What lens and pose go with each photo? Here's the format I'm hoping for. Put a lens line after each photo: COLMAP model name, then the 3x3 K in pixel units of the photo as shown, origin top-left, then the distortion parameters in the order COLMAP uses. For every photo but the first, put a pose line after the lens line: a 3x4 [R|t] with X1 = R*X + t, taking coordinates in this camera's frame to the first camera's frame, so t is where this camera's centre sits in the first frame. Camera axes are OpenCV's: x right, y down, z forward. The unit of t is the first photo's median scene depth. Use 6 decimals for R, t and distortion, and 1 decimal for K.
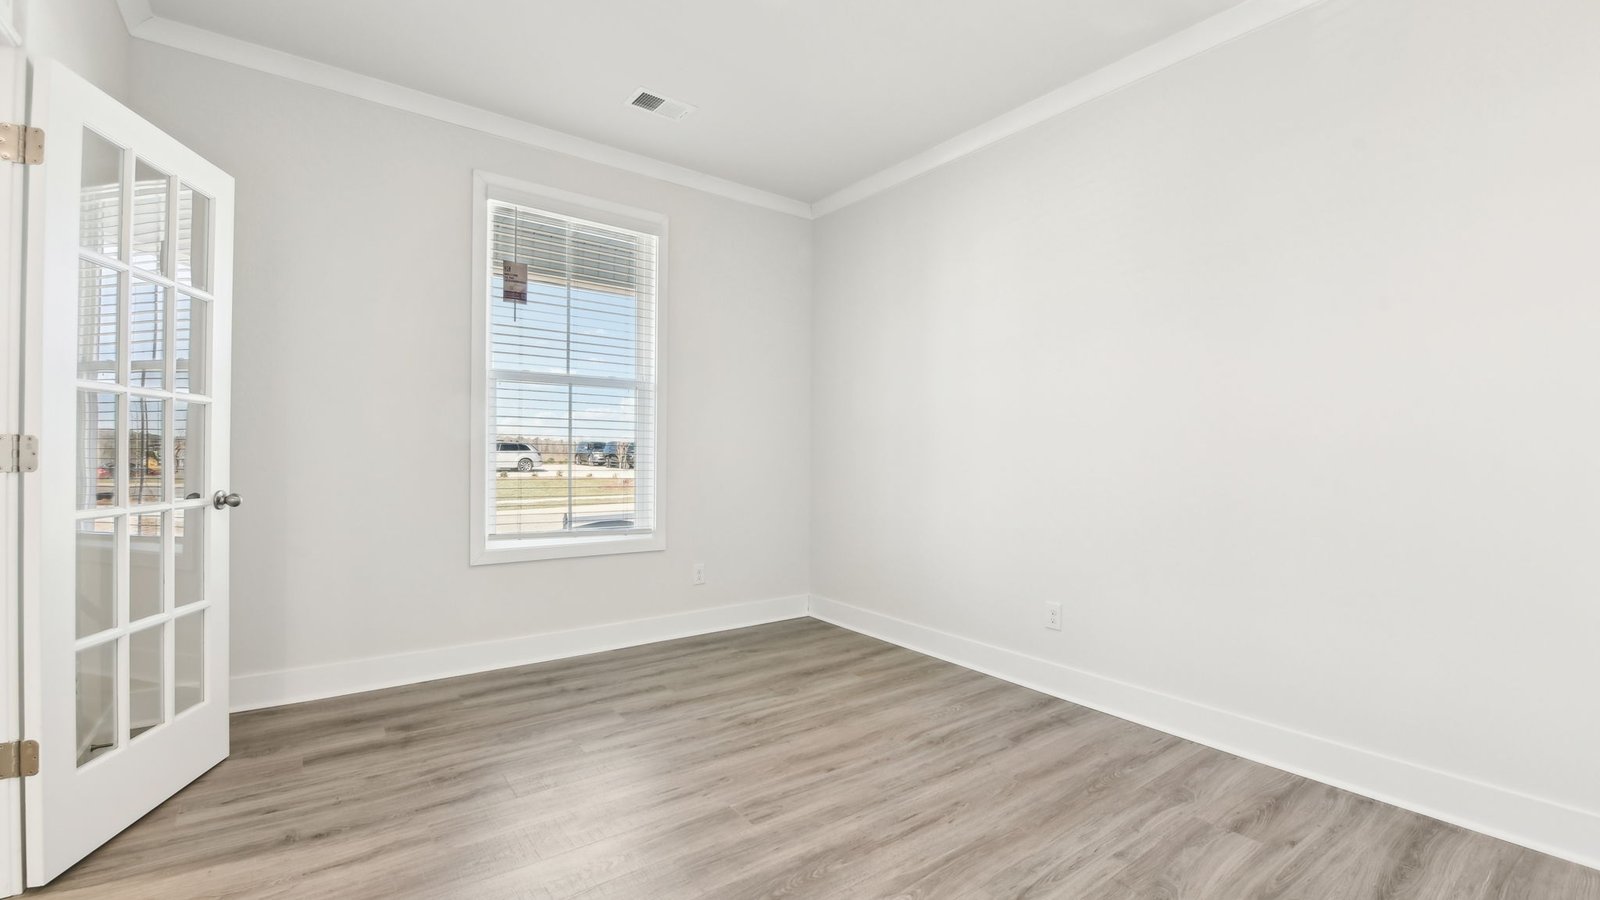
lens RADIAL K [[682.6, 0, 802.0], [0, 682.6, 460.7], [0, 0, 1]] dist [-0.000551, -0.000363]
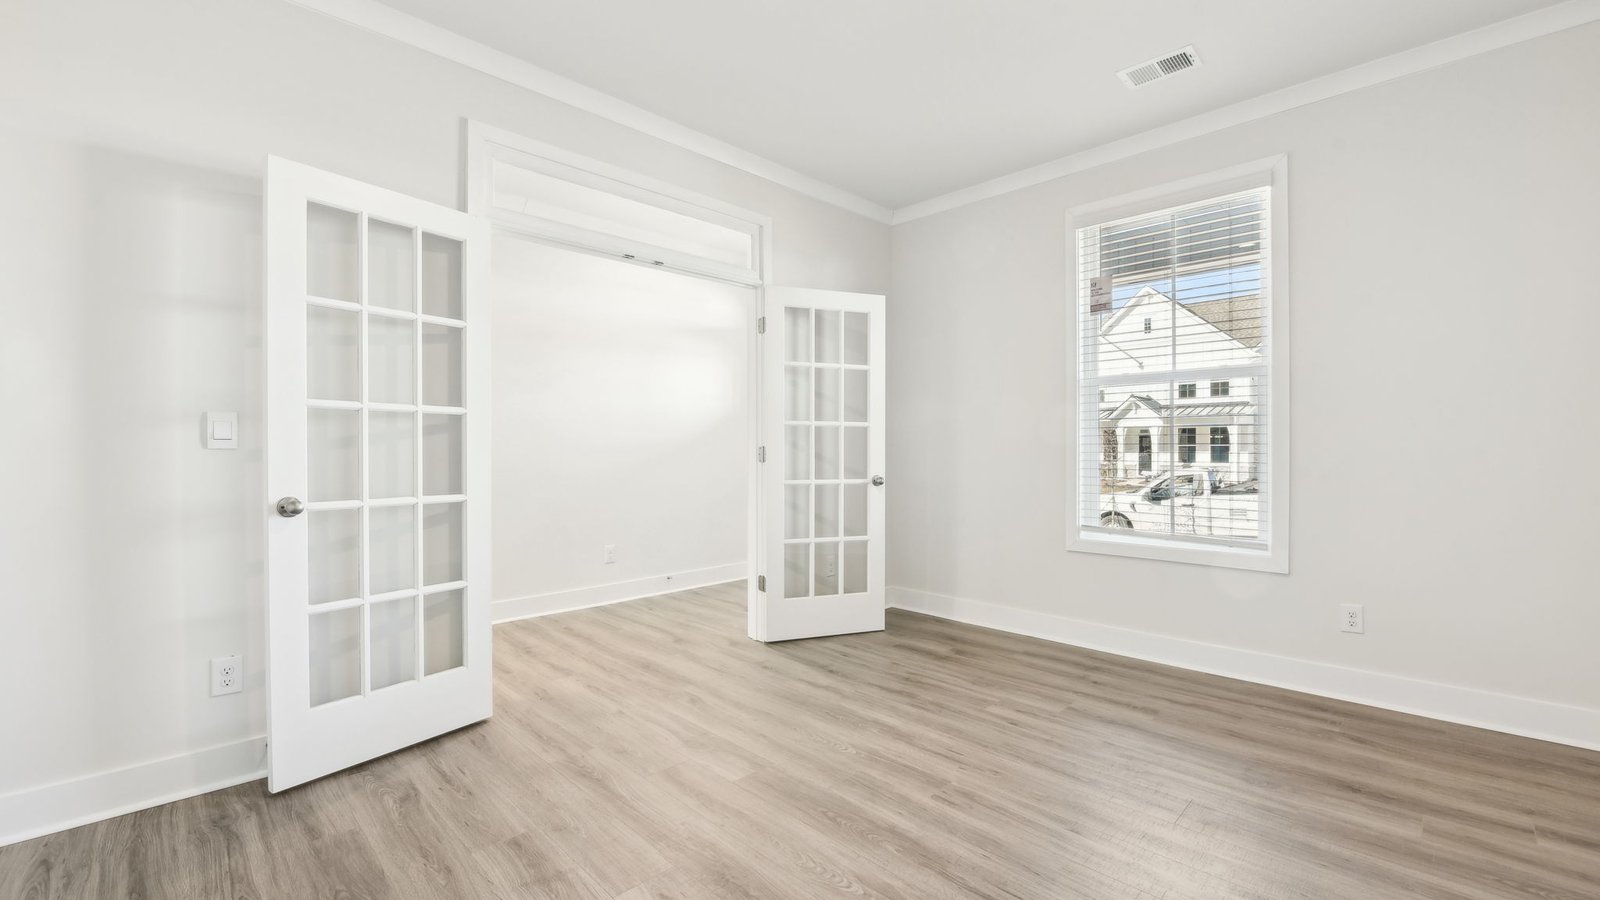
lens RADIAL K [[666.4, 0, 800.0], [0, 666.4, 450.0], [0, 0, 1]] dist [-0.001870, -0.000843]
pose [[0.134521, -0.012840, -0.990828, 0.608860], [-0.006432, 0.999884, -0.013831, 0.002108], [0.990890, 0.008233, 0.134423, 0.420092]]
